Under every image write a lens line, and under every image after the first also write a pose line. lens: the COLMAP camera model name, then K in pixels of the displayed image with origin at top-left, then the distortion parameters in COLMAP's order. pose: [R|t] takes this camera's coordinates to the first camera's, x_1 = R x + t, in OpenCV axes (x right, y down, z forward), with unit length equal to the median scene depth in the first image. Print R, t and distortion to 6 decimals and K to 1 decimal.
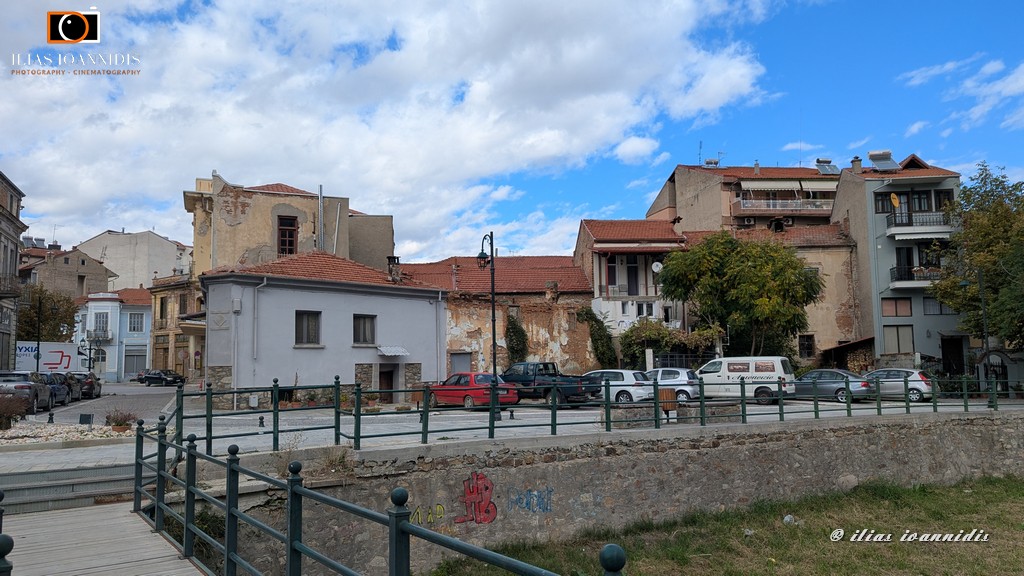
lens RADIAL K [[726.2, 0, 512.3], [0, 726.2, 296.0], [0, 0, 1]] dist [0.001667, 0.000327]
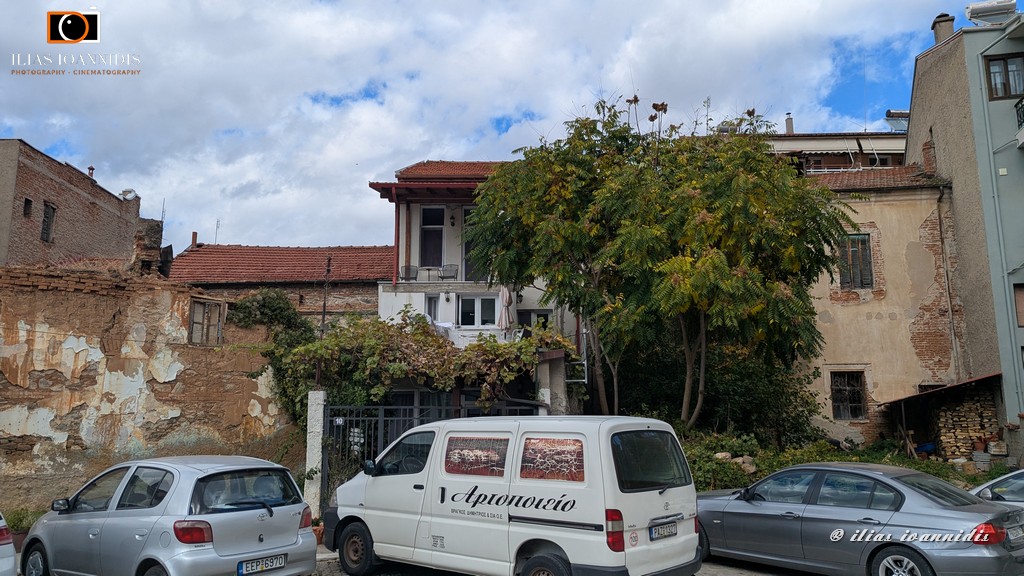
lens RADIAL K [[746.3, 0, 516.1], [0, 746.3, 287.2], [0, 0, 1]] dist [0.055081, -0.048149]
pose [[0.995641, -0.006370, -0.093050, 0.248004], [-0.001324, 0.996599, -0.082392, 0.041829], [0.093258, 0.082156, 0.992247, 0.511816]]
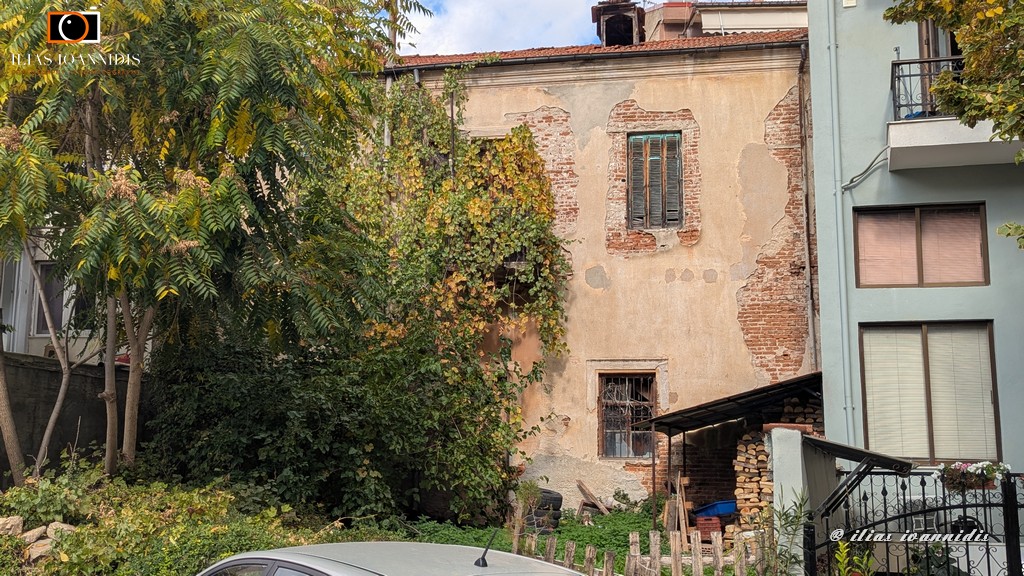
lens RADIAL K [[1095.4, 0, 512.0], [0, 1095.4, 288.0], [0, 0, 1]] dist [0.099231, -0.009214]
pose [[0.993638, 0.000173, -0.112617, 0.432764], [-0.008202, 0.997454, -0.070835, 0.054356], [0.112318, 0.071308, 0.991110, 0.624712]]
